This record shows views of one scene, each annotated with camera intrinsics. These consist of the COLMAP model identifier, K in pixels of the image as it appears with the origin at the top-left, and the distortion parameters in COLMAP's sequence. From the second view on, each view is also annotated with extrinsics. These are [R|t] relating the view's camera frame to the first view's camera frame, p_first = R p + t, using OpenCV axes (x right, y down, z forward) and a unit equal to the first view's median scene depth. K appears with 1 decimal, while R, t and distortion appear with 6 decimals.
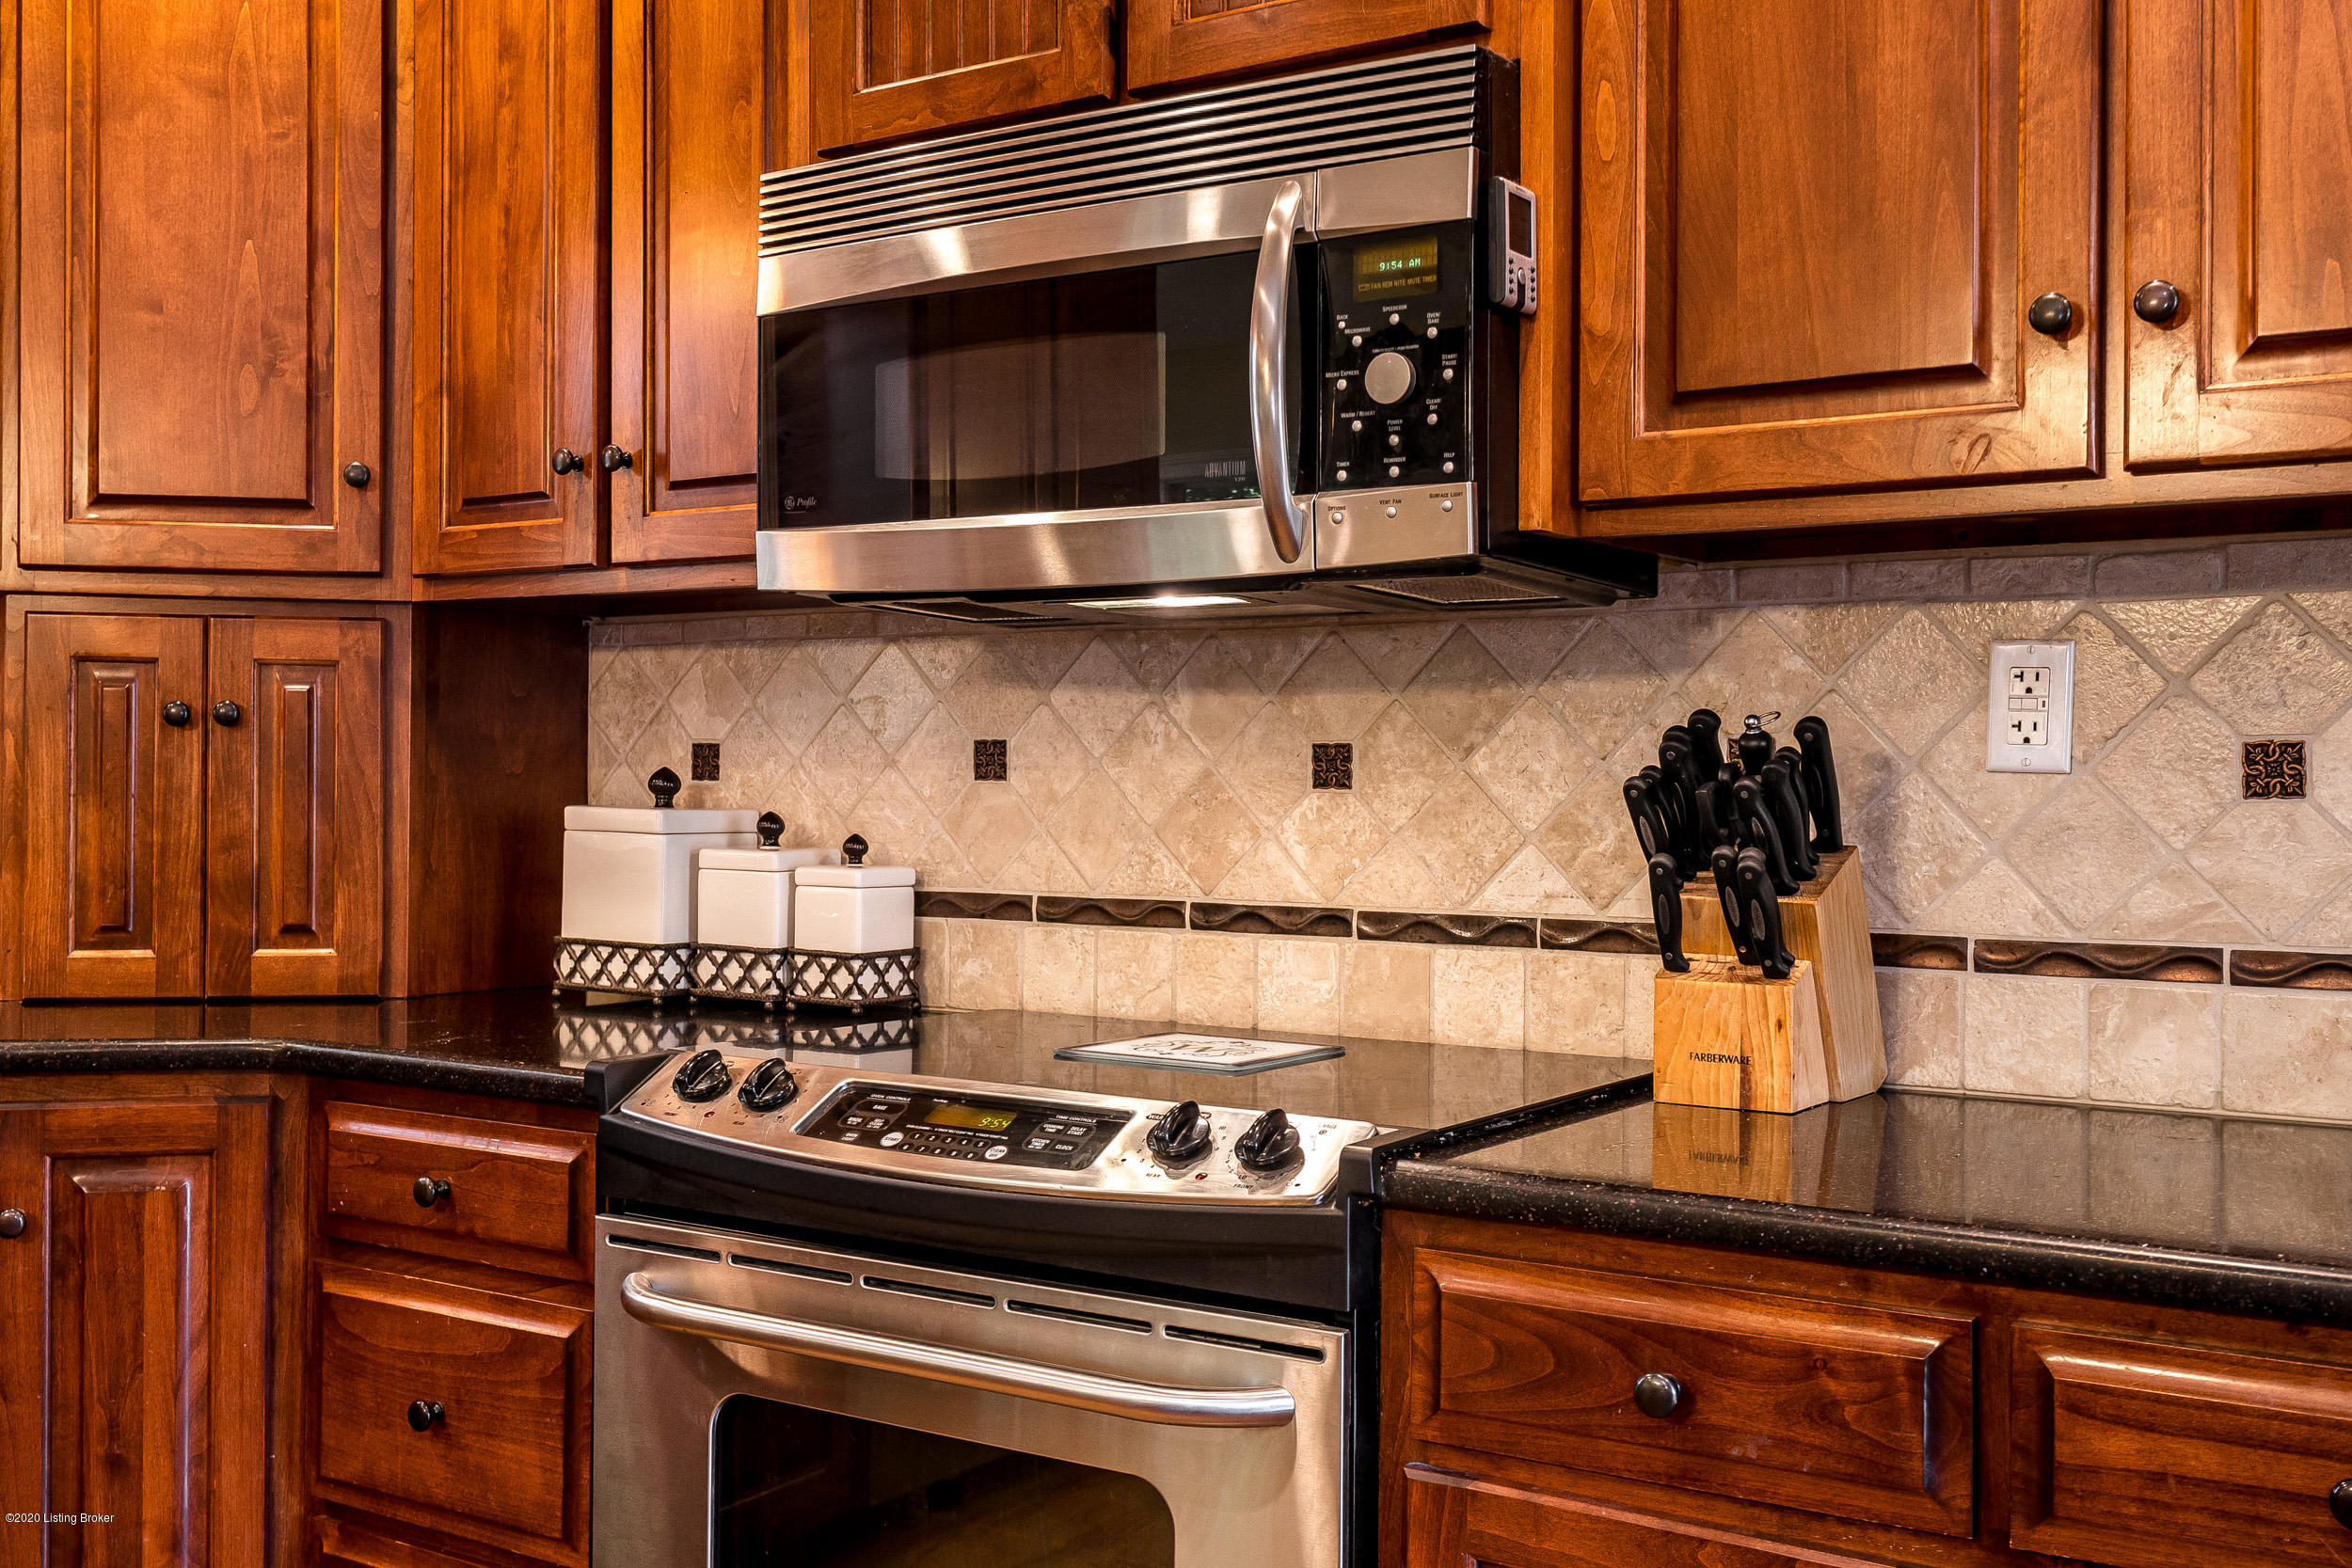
lens RADIAL K [[2332.1, 0, 1174.8], [0, 2332.1, 781.5], [0, 0, 1]] dist [0.011669, 0.000000]
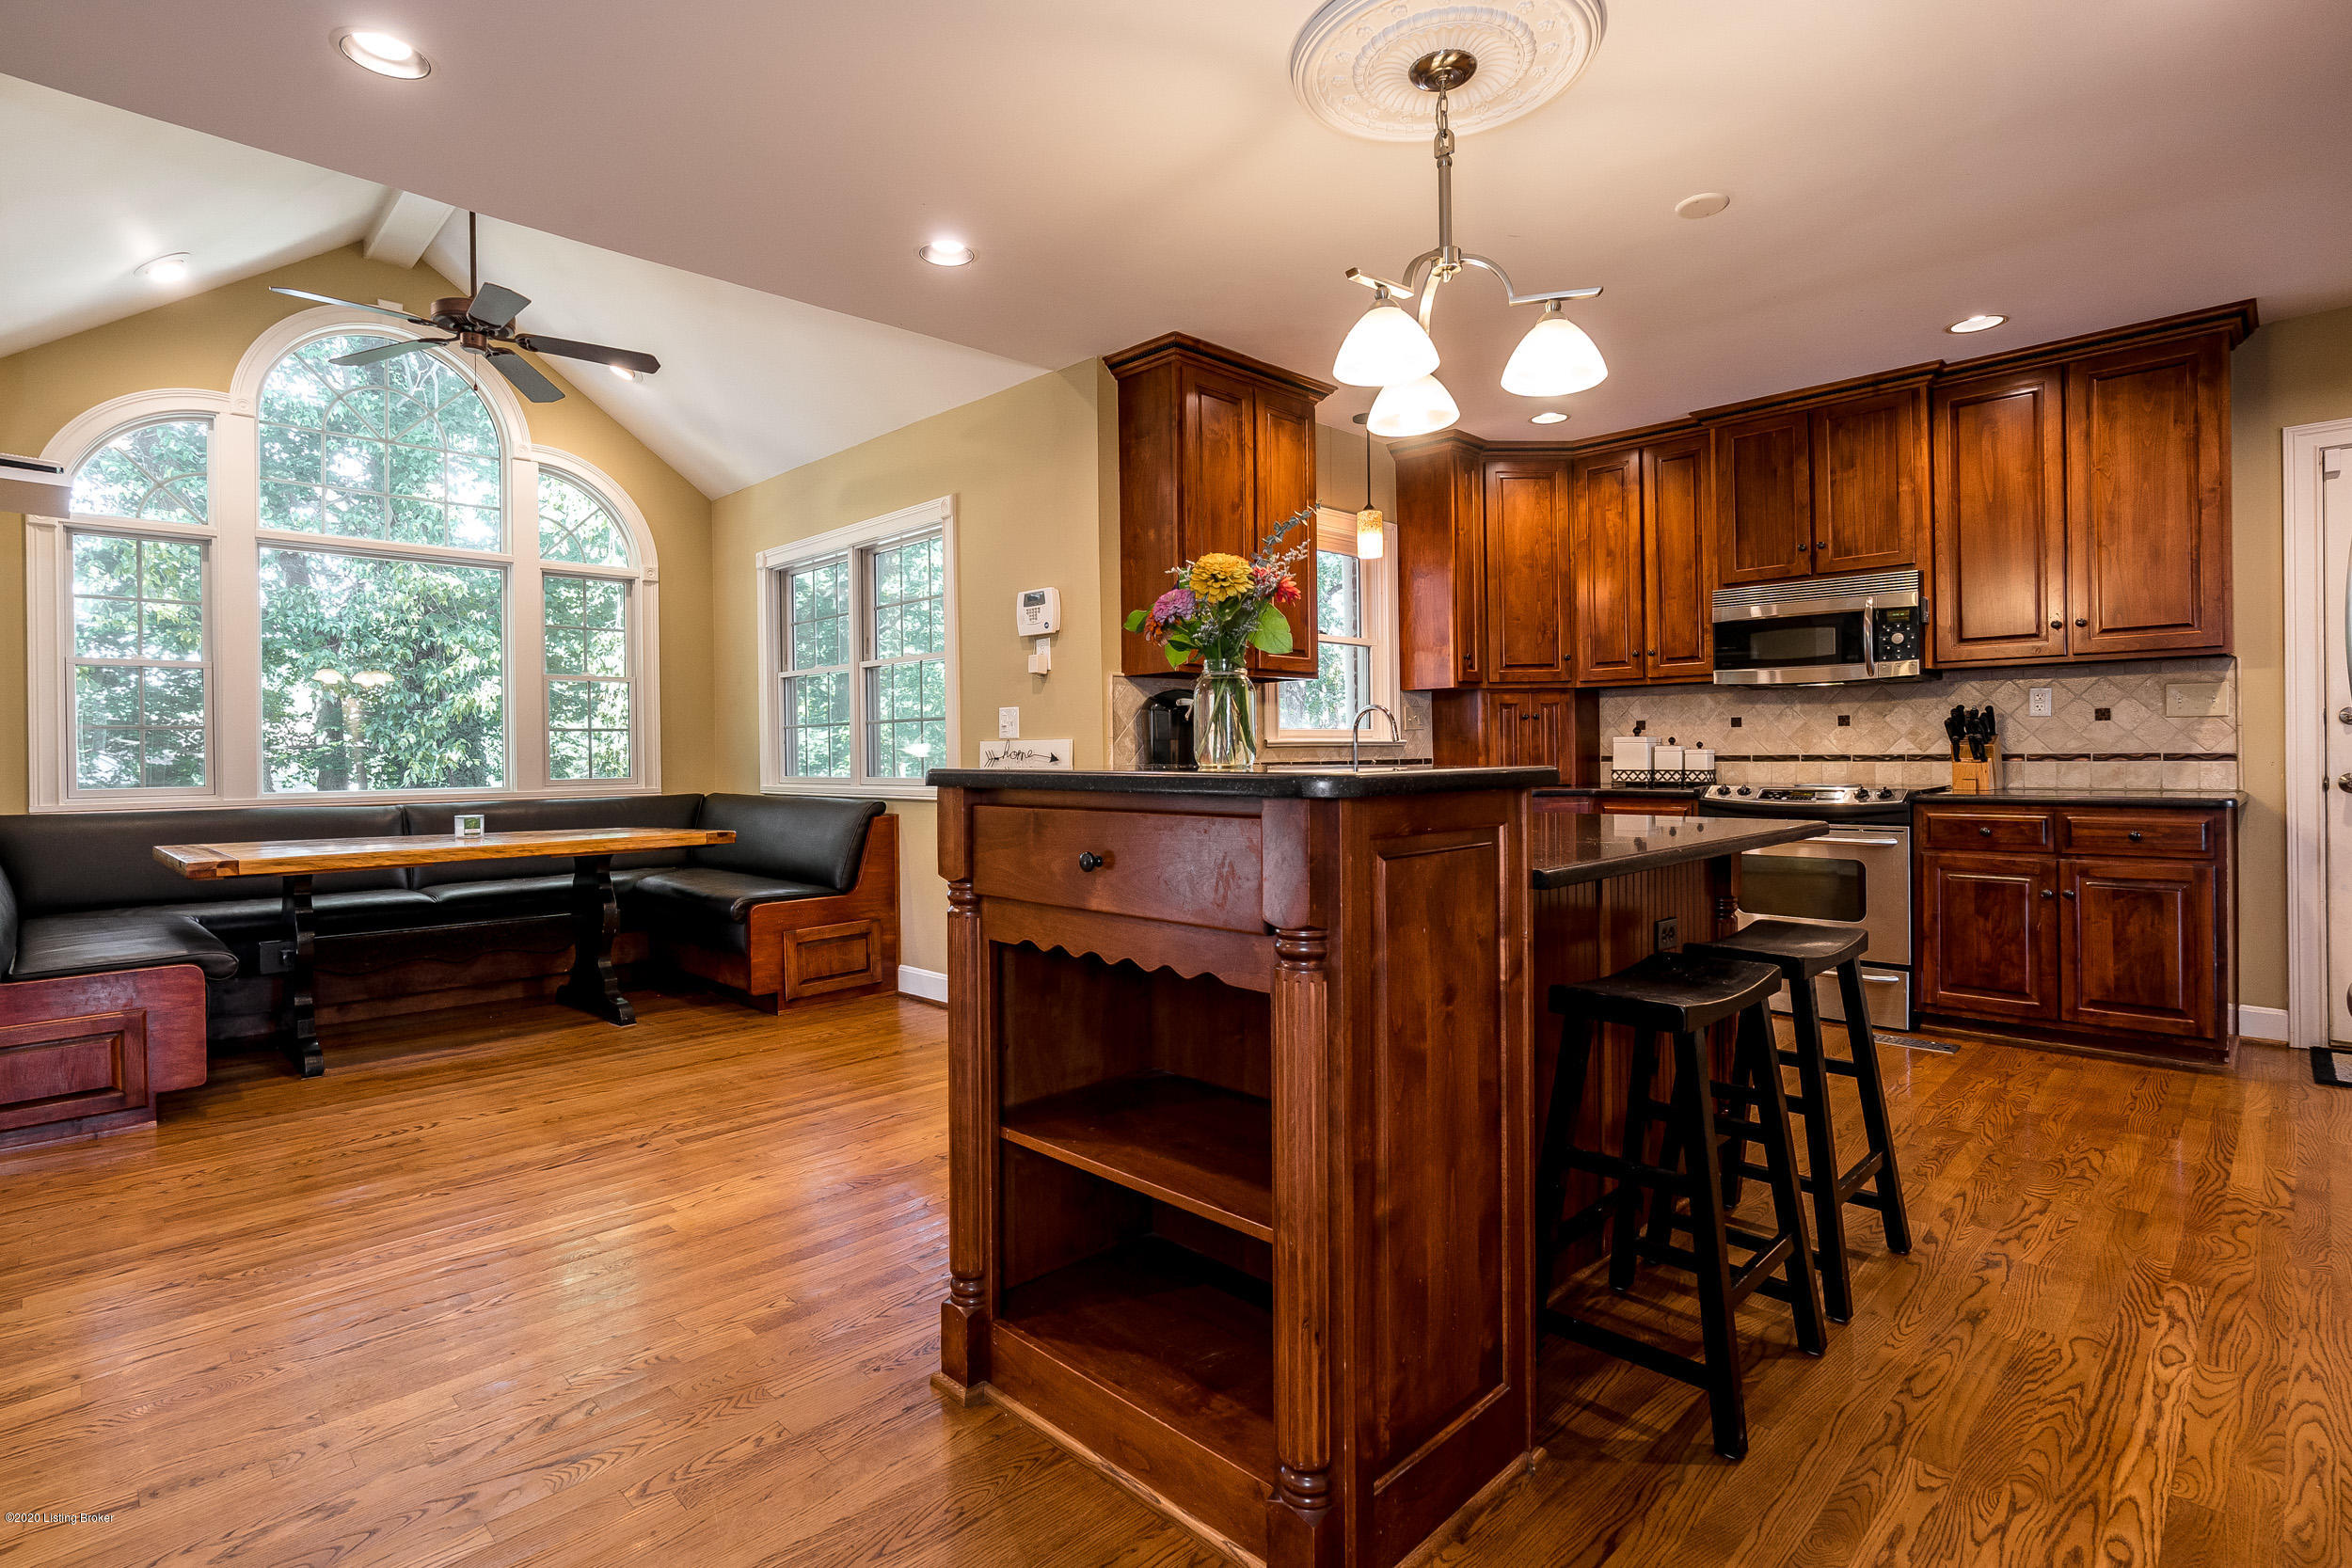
lens RADIAL K [[1135.0, 0, 1190.2], [0, 1135.0, 756.7], [0, 0, 1]] dist [-0.010862, 0.001565]
pose [[0.981704, -0.021102, -0.189239, -0.754411], [0.022386, 0.999739, 0.004646, 0.023962], [0.189091, -0.008797, 0.981920, -1.312104]]
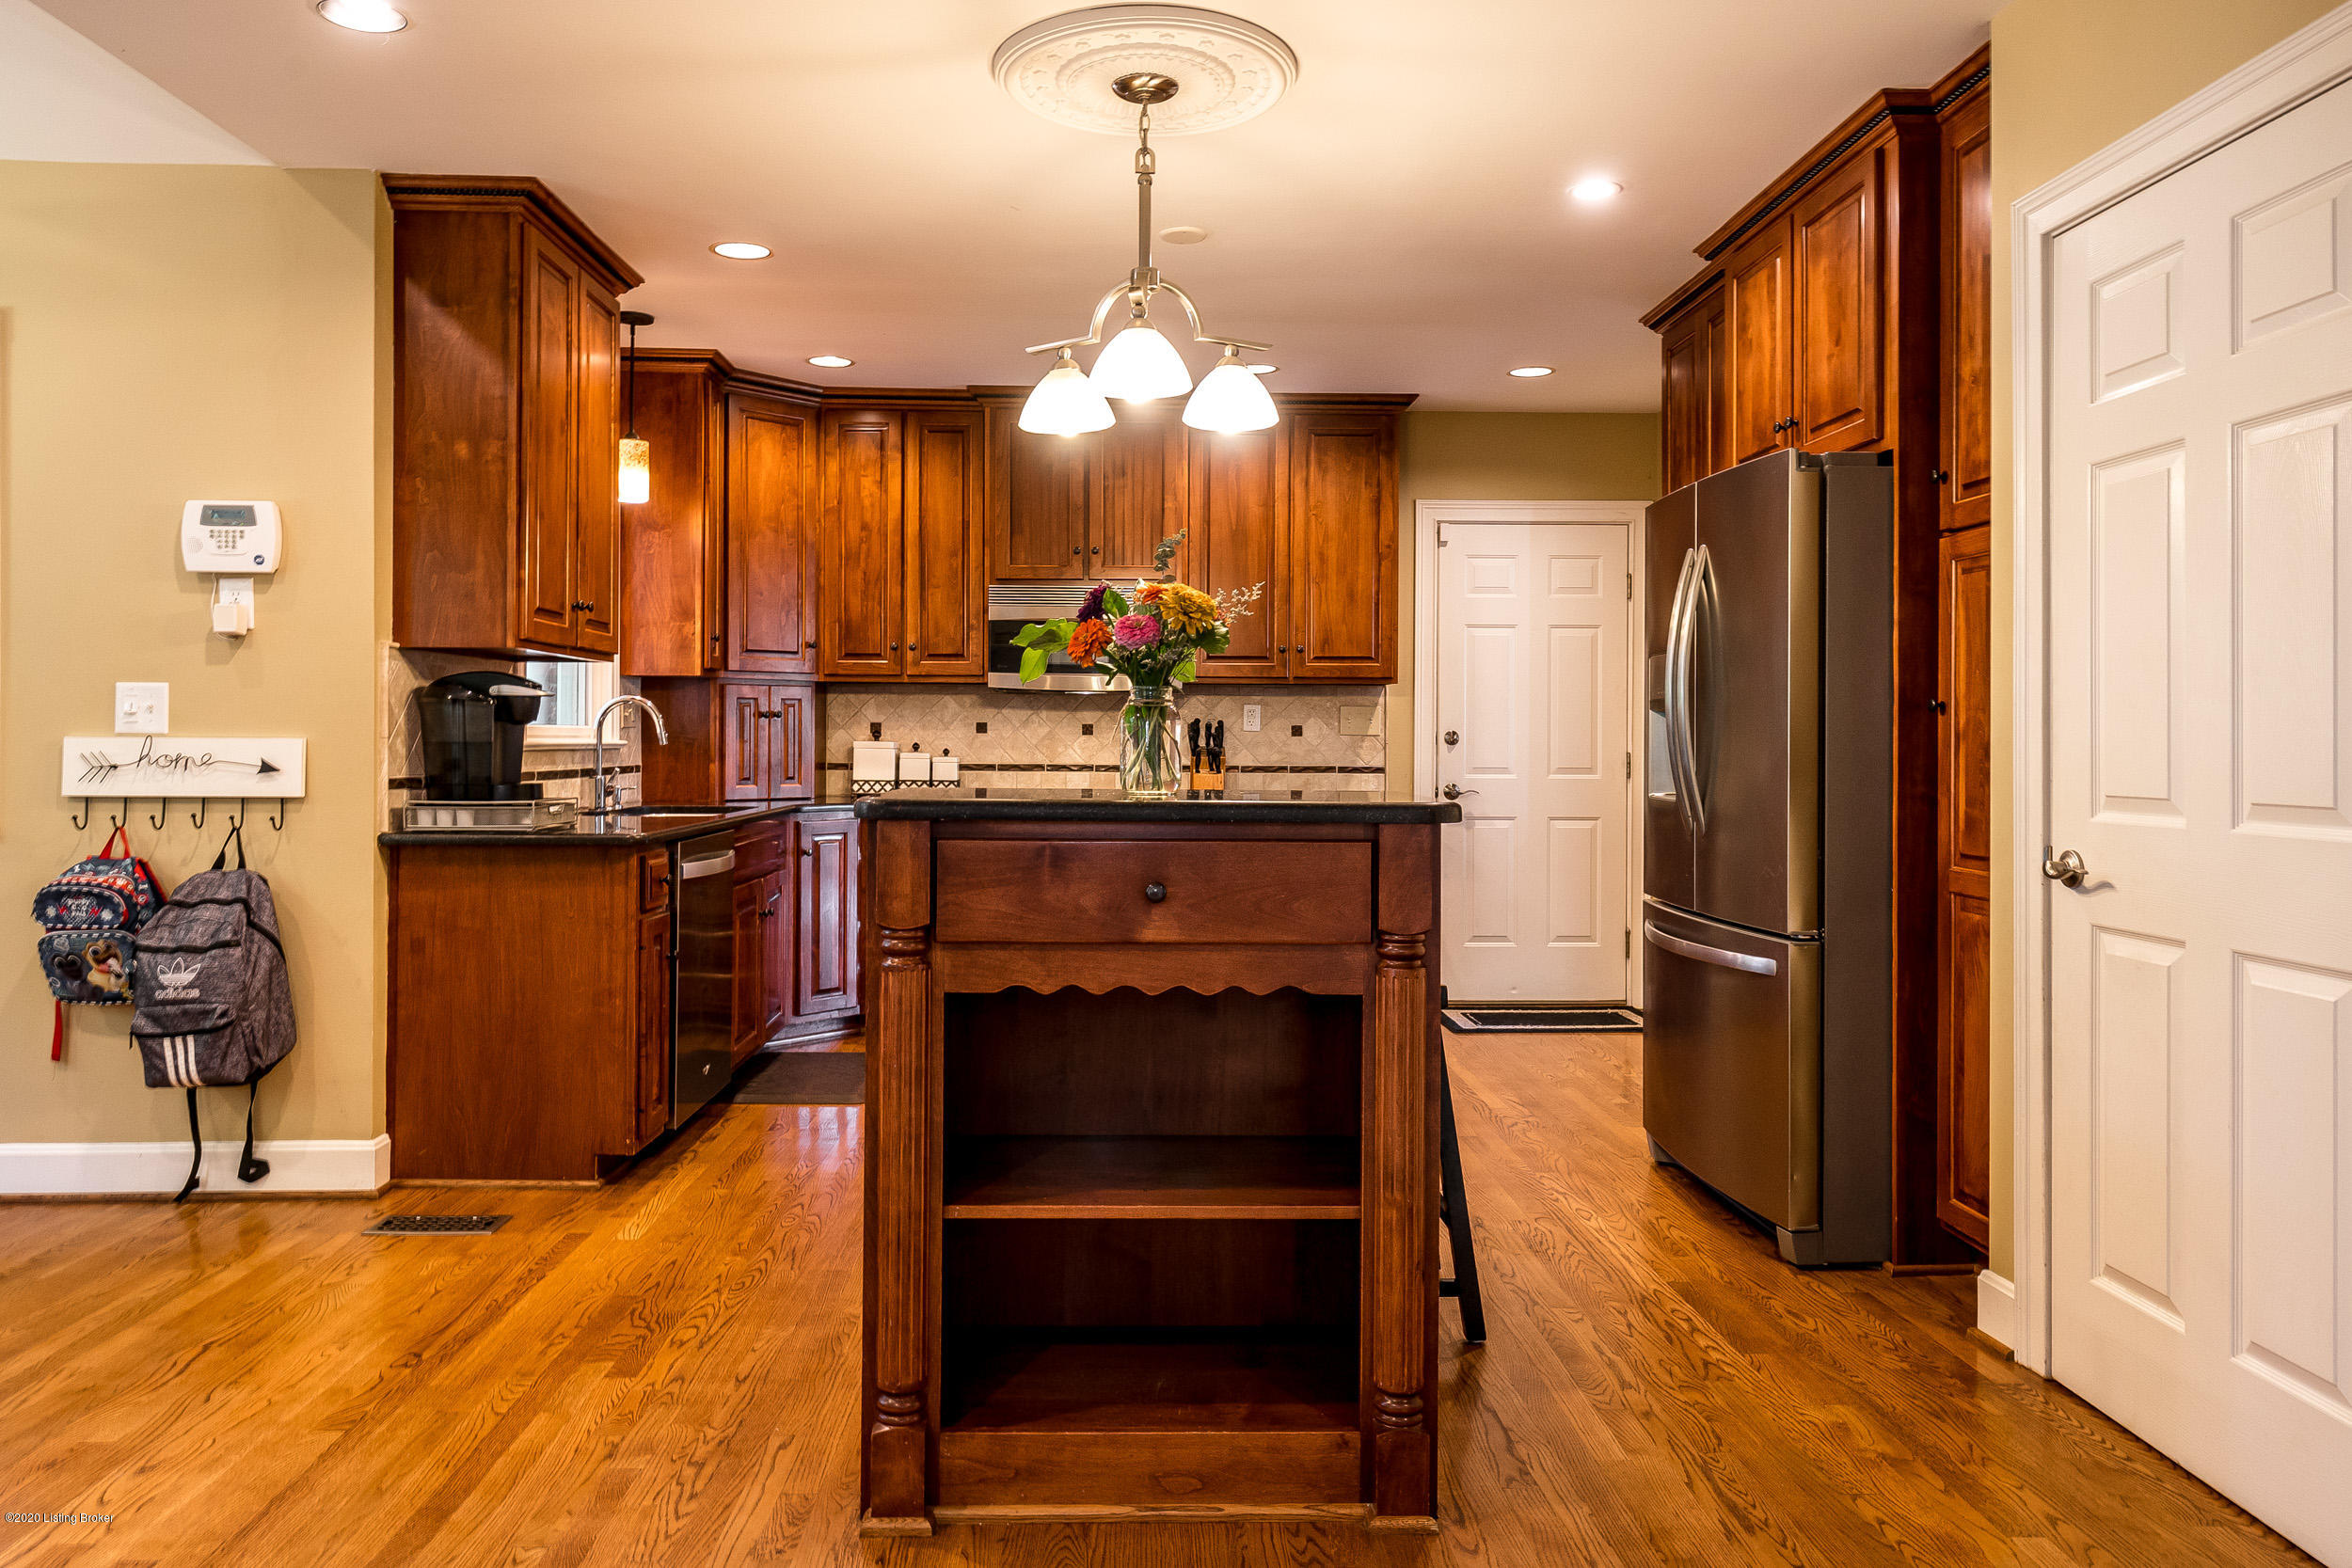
lens RADIAL K [[1597.3, 0, 1155.0], [0, 1597.3, 729.1], [0, 0, 1]] dist [-0.012202, -0.001515]
pose [[0.813582, -0.002123, 0.581447, -1.565188], [0.001441, 0.999998, 0.001634, -0.012869], [-0.581449, -0.000492, 0.813583, -1.437952]]
